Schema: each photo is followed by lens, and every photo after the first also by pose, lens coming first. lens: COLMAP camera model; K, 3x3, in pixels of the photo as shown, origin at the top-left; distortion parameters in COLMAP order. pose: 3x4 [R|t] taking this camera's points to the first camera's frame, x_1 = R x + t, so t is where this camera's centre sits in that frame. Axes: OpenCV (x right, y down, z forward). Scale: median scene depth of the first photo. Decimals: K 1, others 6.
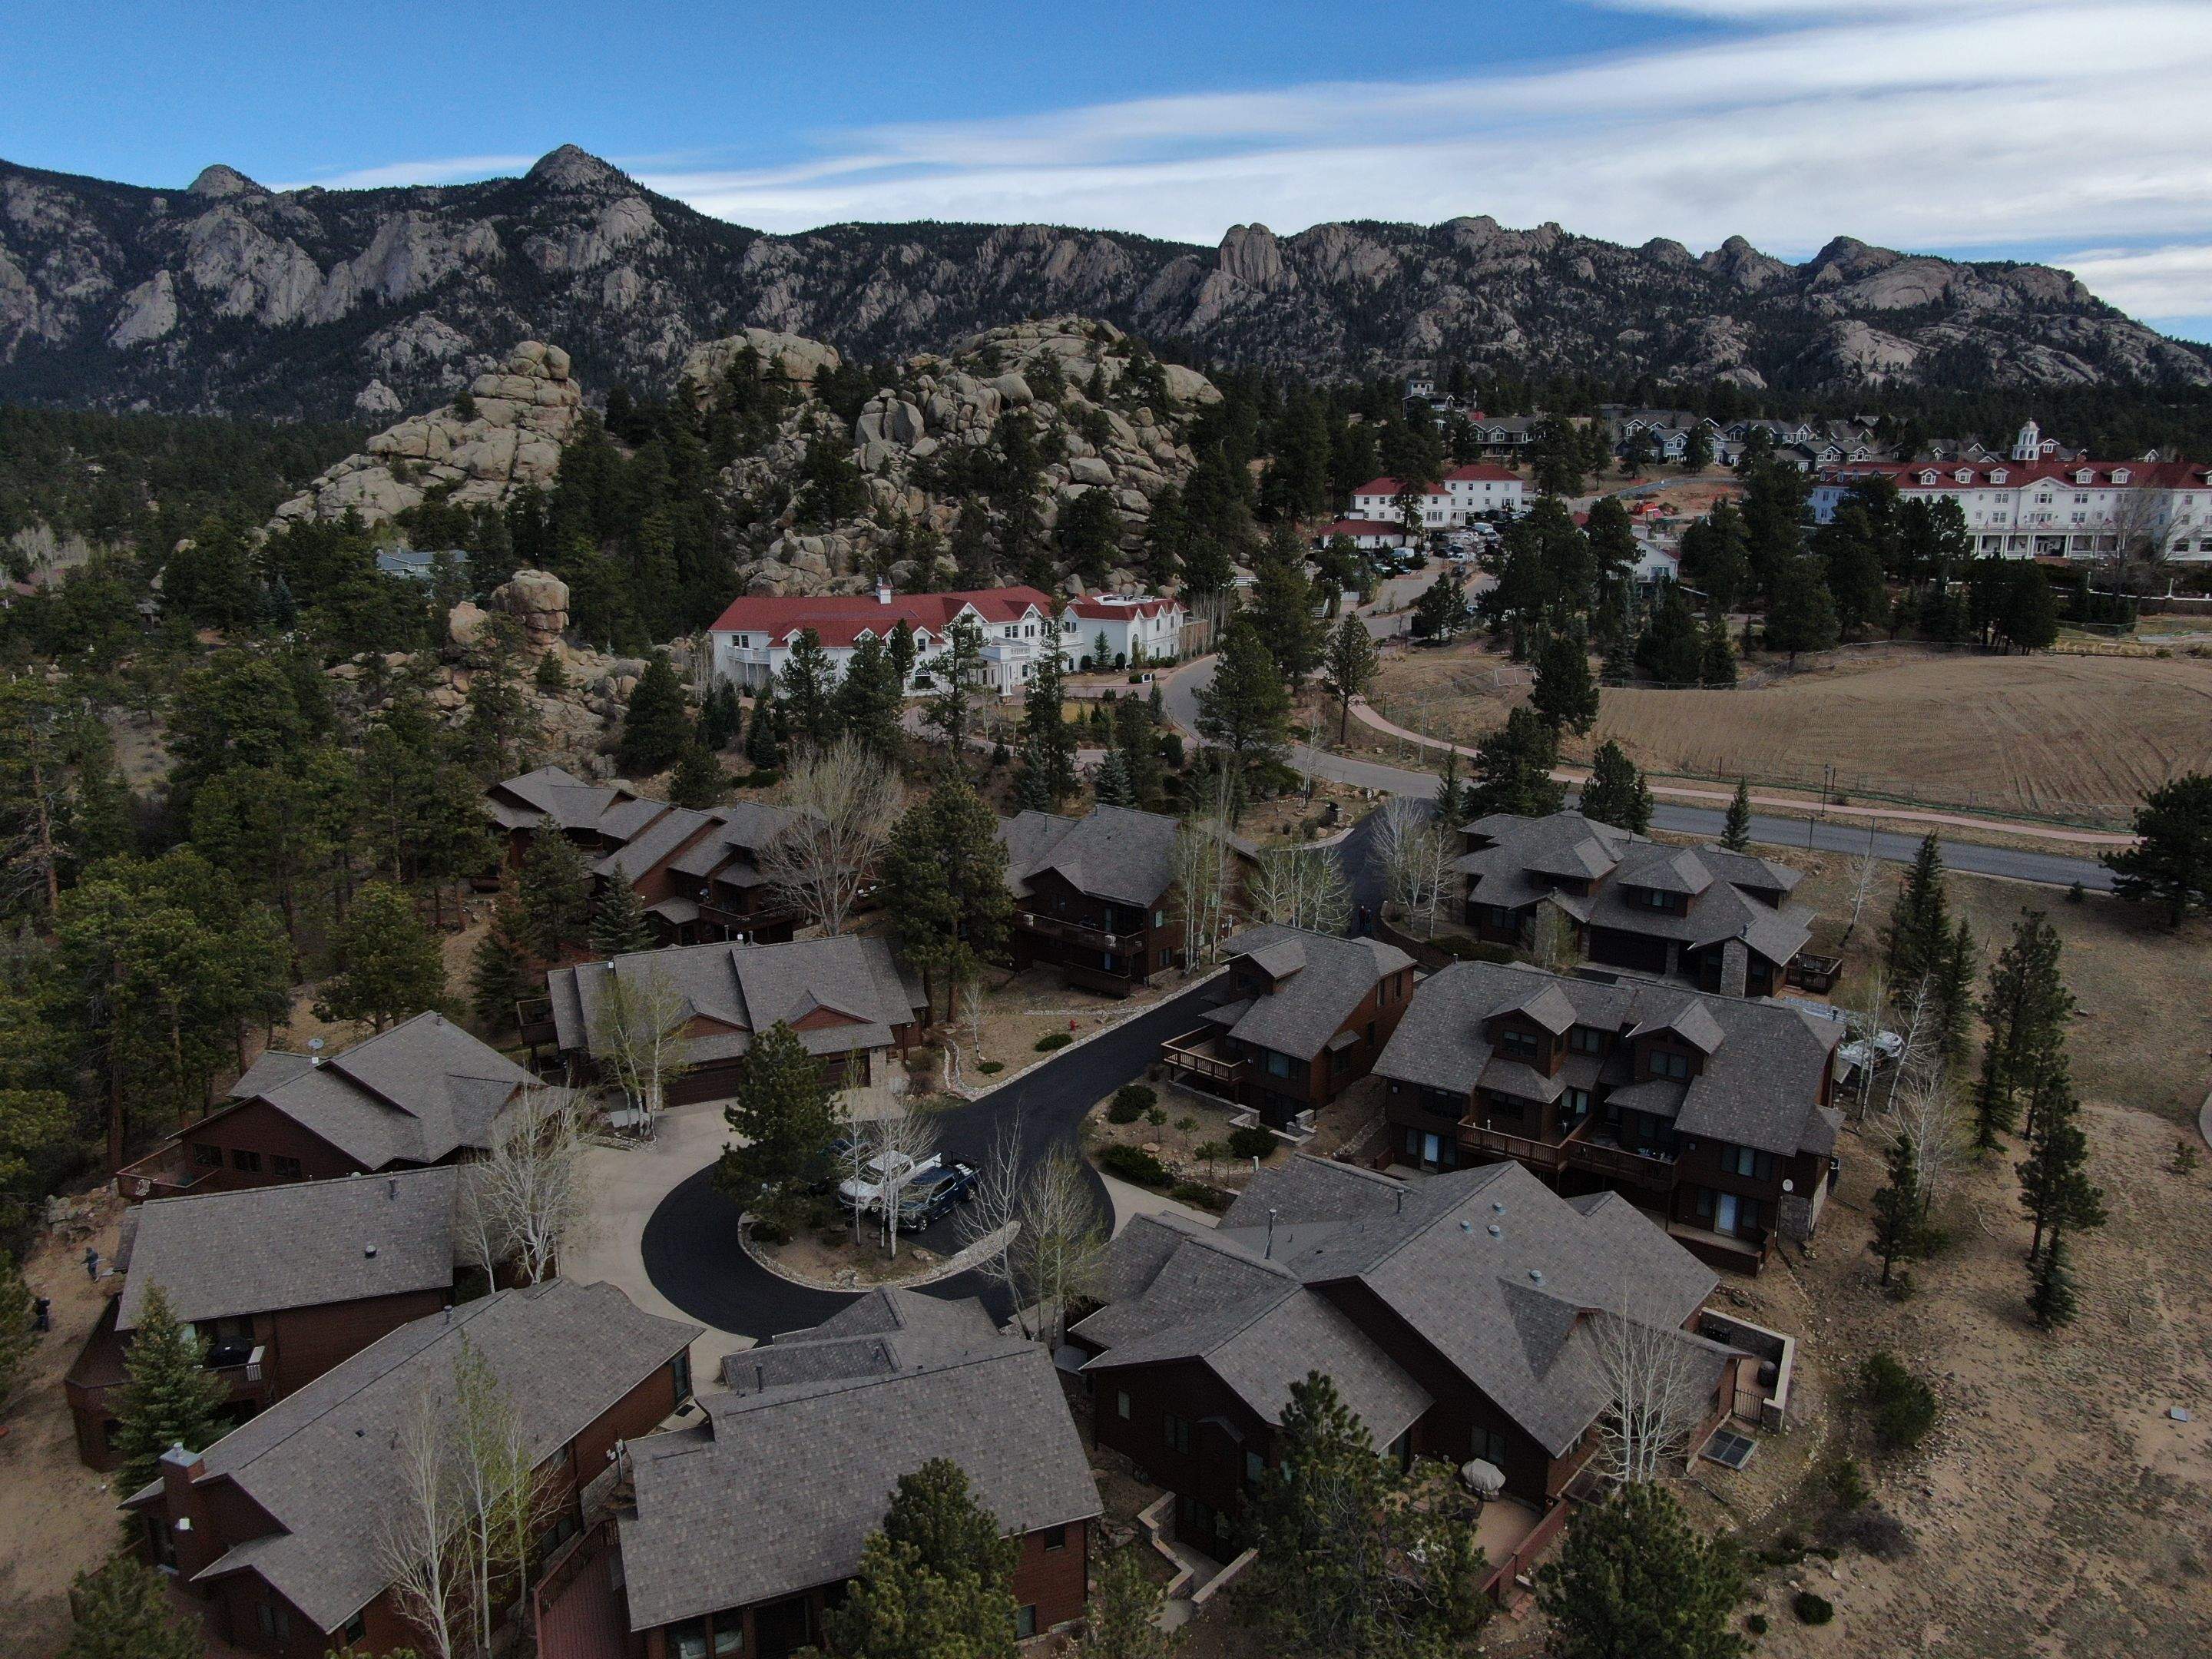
lens RADIAL K [[1612.4, 0, 1102.2], [0, 1612.4, 829.2], [0, 0, 1]] dist [-0.018744, 0.005888]
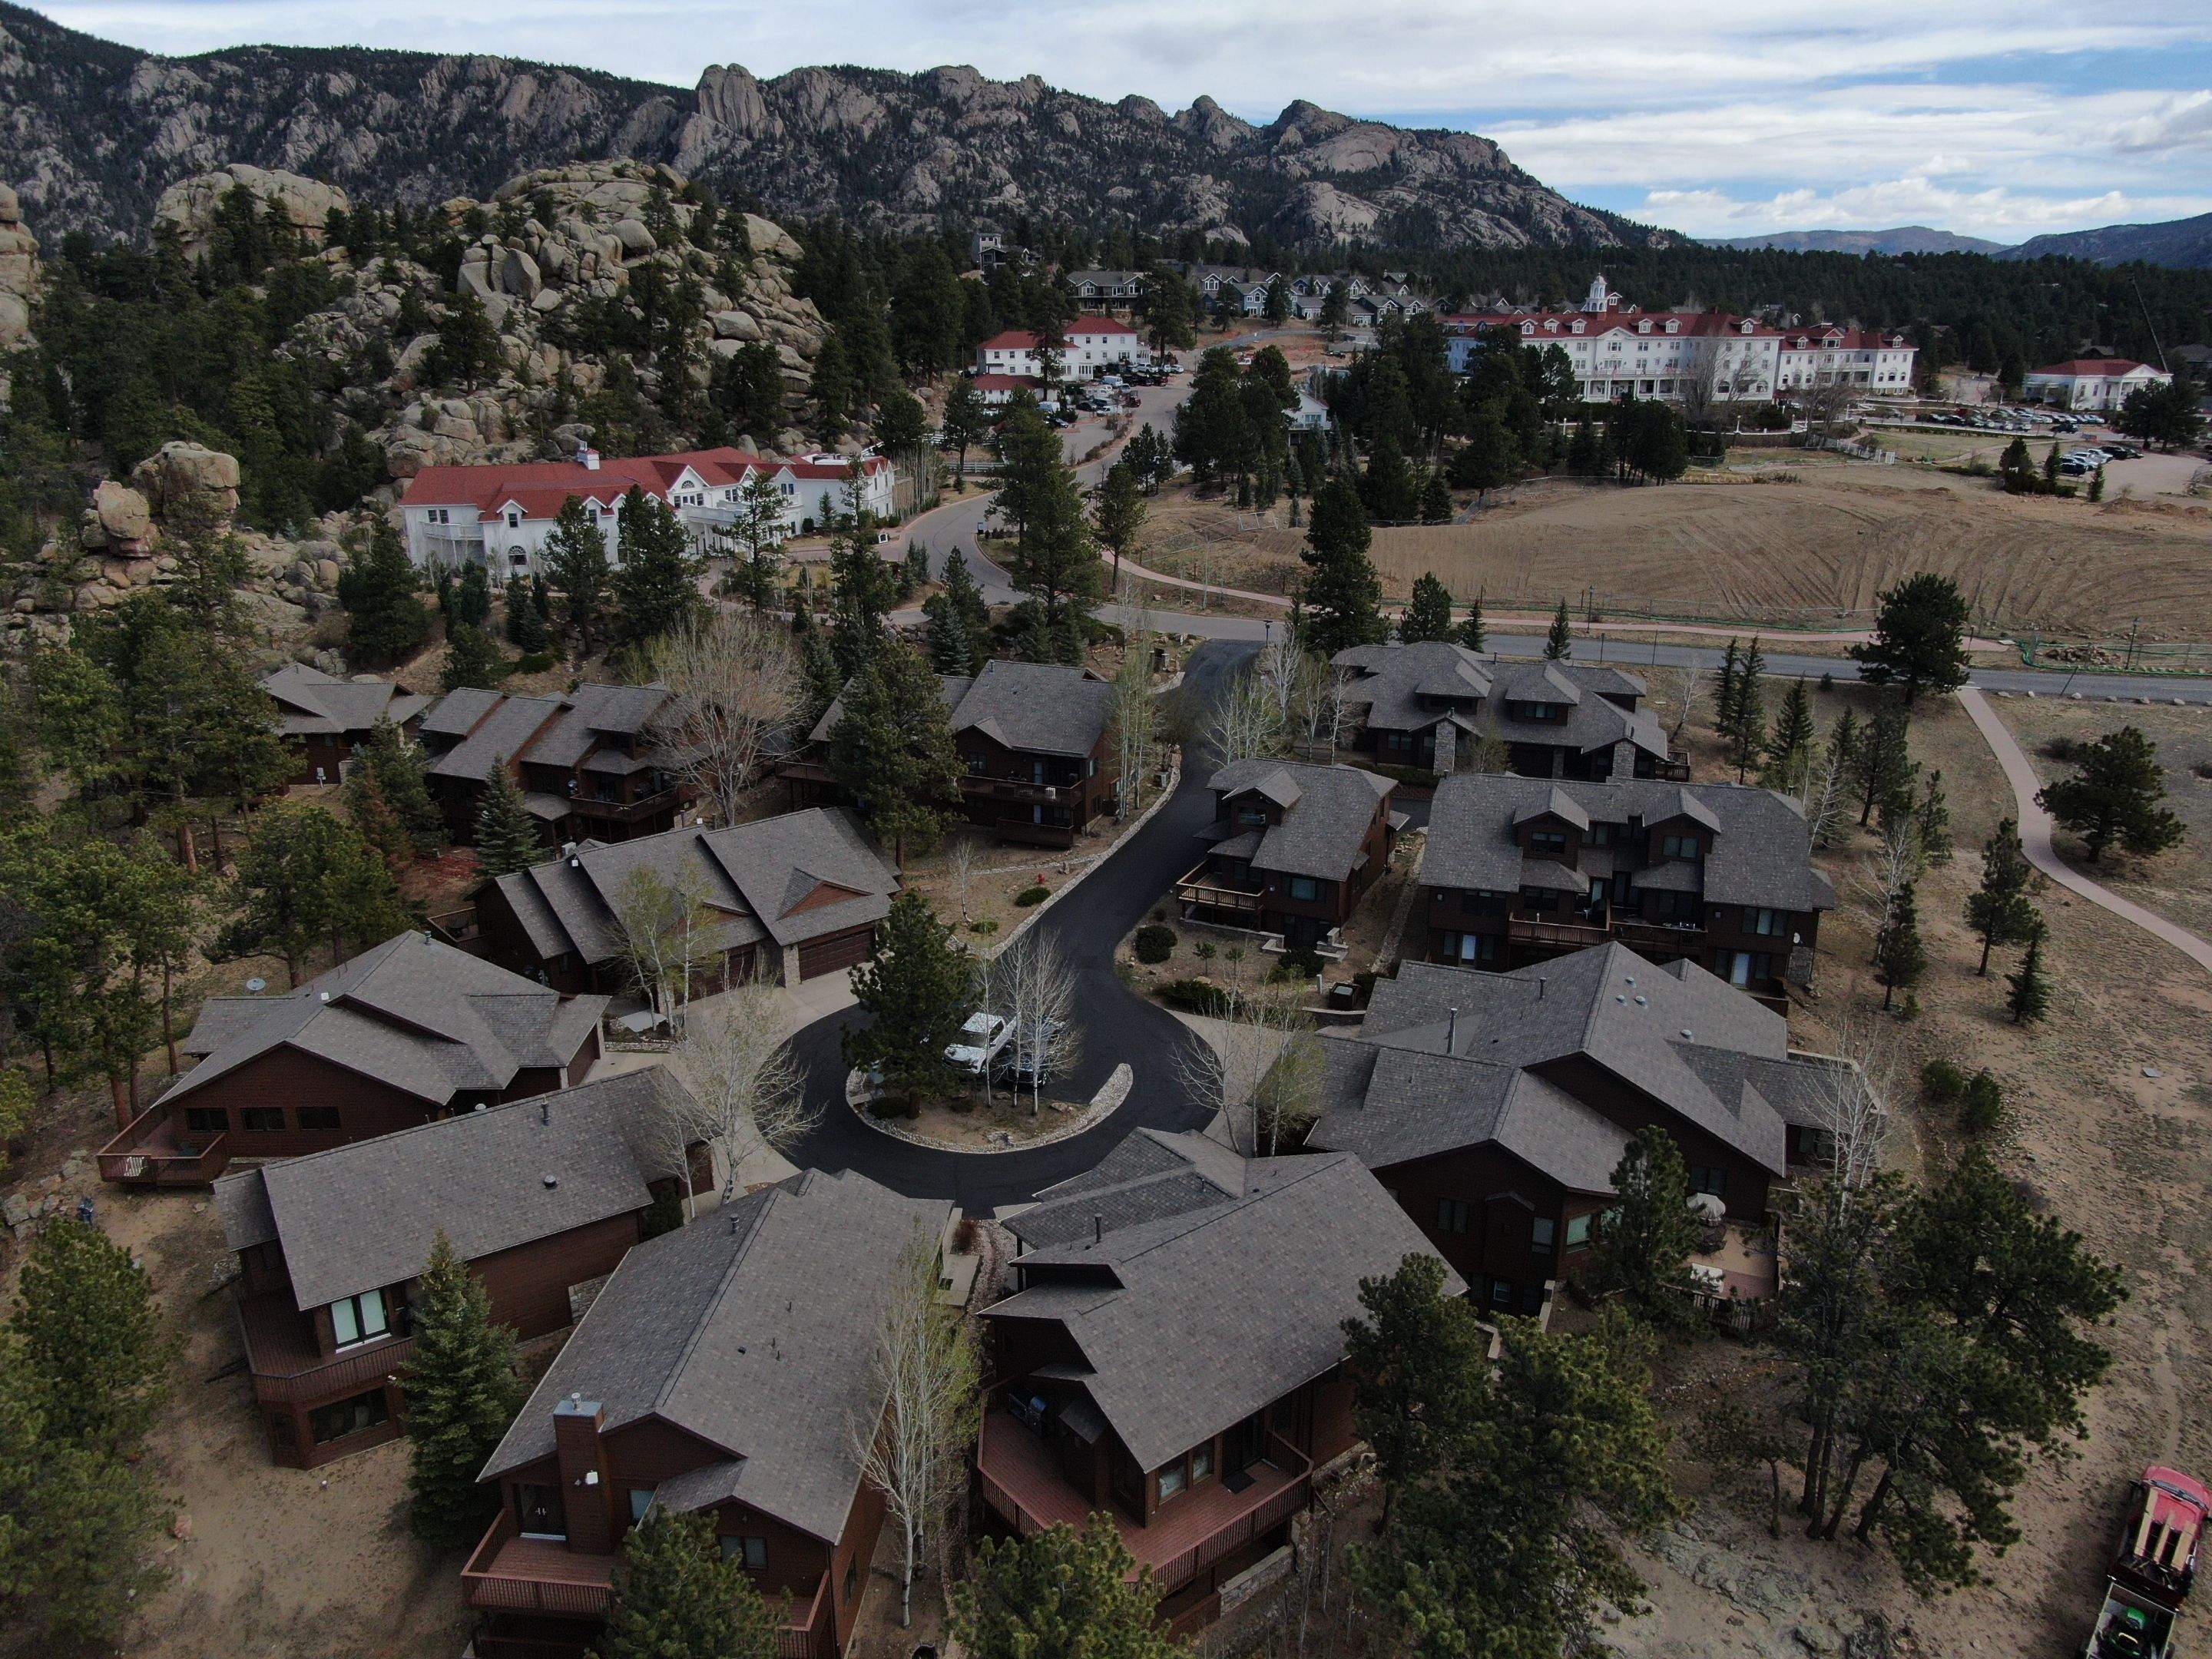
lens RADIAL K [[1612.4, 0, 1106.8], [0, 1612.4, 831.7], [0, 0, 1]] dist [-0.018744, 0.005888]
pose [[0.952229, -0.093971, 0.290566, -0.139602], [0.069545, 0.993206, 0.093302, 0.000984], [-0.297360, -0.068637, 0.952295, 0.017814]]
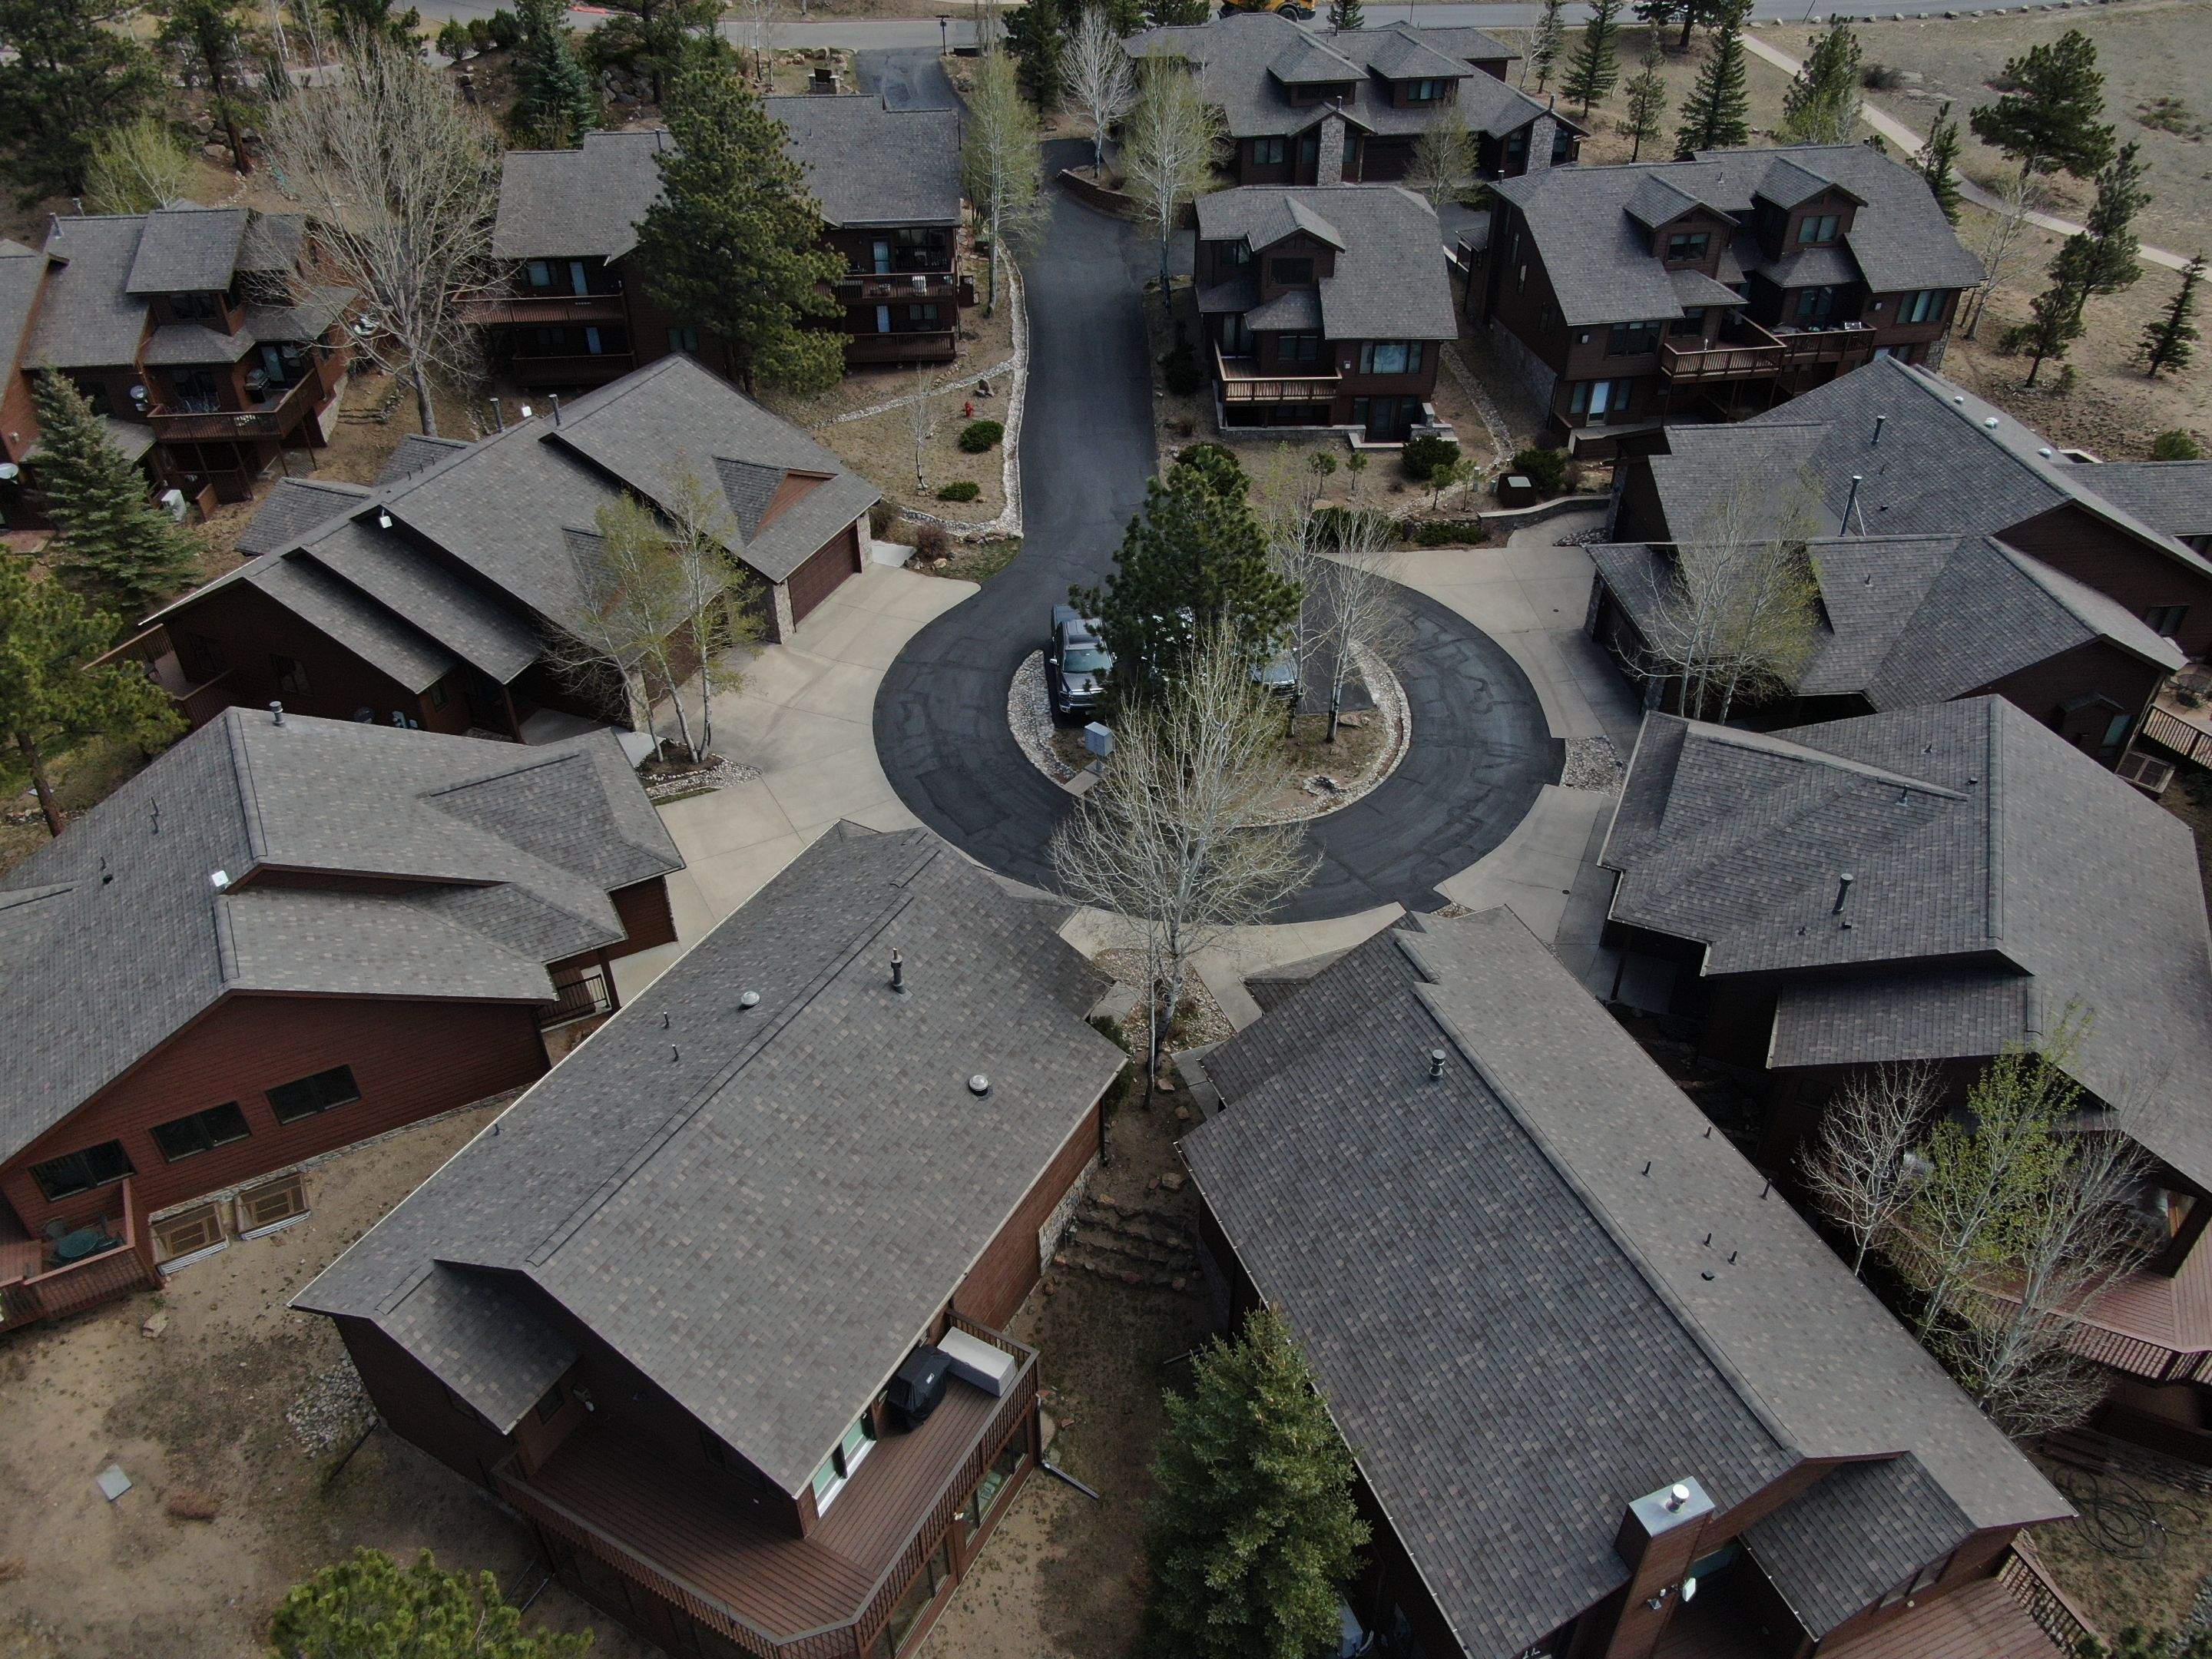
lens RADIAL K [[1612.4, 0, 1103.2], [0, 1612.4, 831.7], [0, 0, 1]] dist [-0.018744, 0.005888]
pose [[0.708525, -0.422062, 0.565558, -0.238758], [0.166289, 0.878718, 0.447440, -0.011986], [-0.685814, -0.222977, 0.692778, 0.220082]]
